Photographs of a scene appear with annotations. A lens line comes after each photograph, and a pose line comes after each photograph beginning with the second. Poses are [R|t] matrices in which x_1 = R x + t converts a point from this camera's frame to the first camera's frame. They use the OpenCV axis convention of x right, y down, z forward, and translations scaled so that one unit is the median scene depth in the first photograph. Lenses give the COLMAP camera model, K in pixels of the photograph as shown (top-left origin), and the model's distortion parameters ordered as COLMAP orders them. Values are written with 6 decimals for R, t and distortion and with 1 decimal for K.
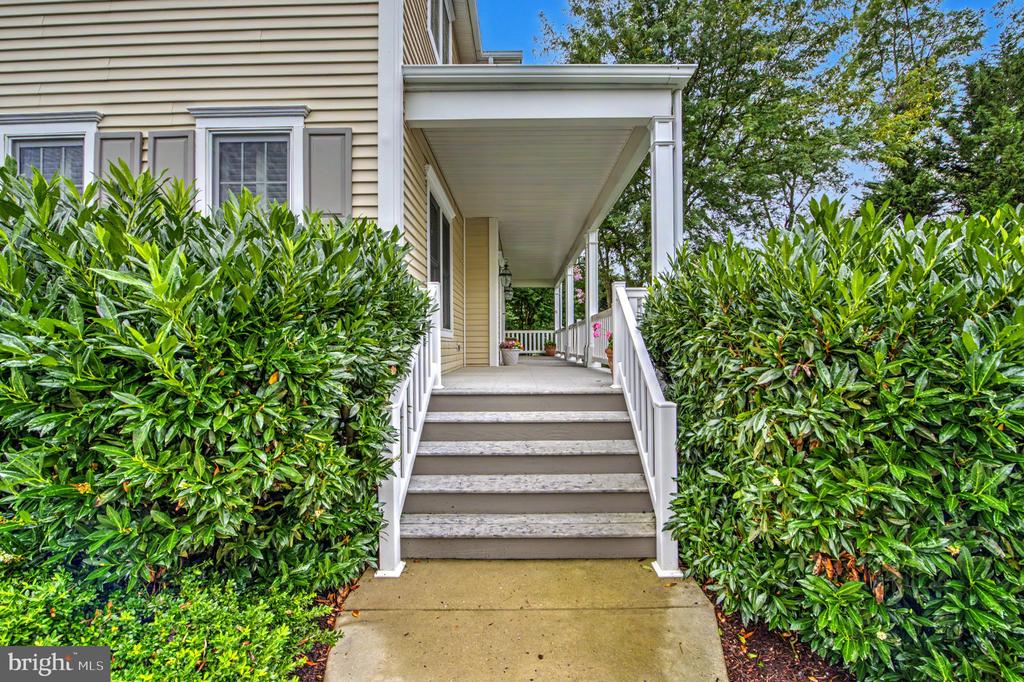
lens RADIAL K [[412.0, 0, 521.9], [0, 412.0, 343.5], [0, 0, 1]] dist [-0.000942, 0.000000]
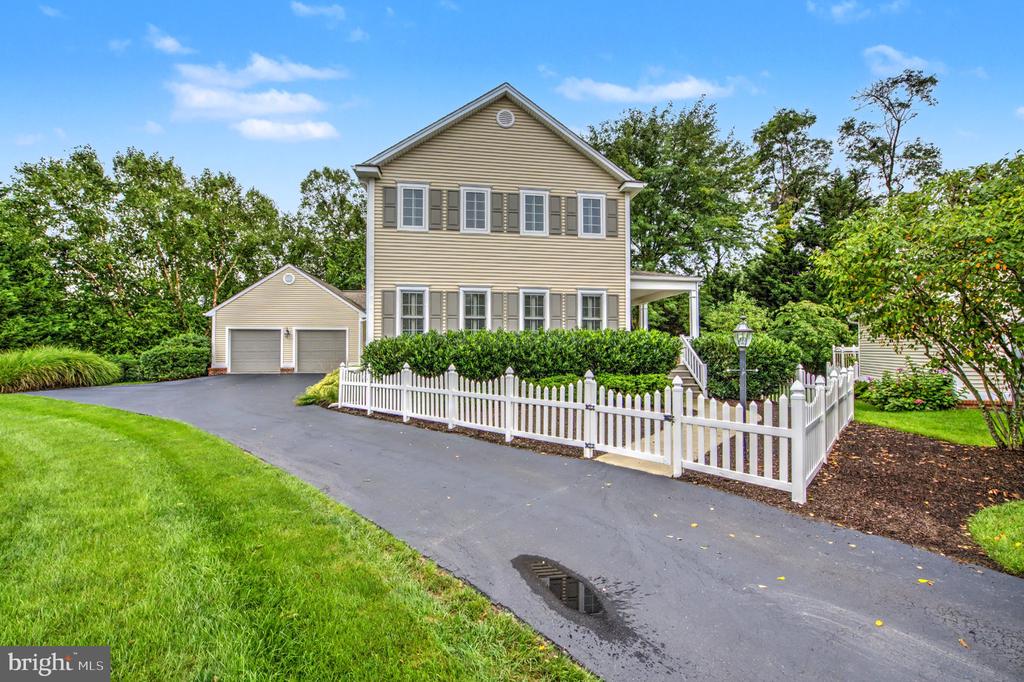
lens RADIAL K [[412.0, 0, 521.9], [0, 412.0, 343.5], [0, 0, 1]] dist [-0.000942, 0.000000]
pose [[0.989966, 0.009324, 0.140996, -0.317645], [-0.006898, 0.999820, -0.017687, -0.000396], [-0.141135, 0.016536, 0.989852, -0.453197]]
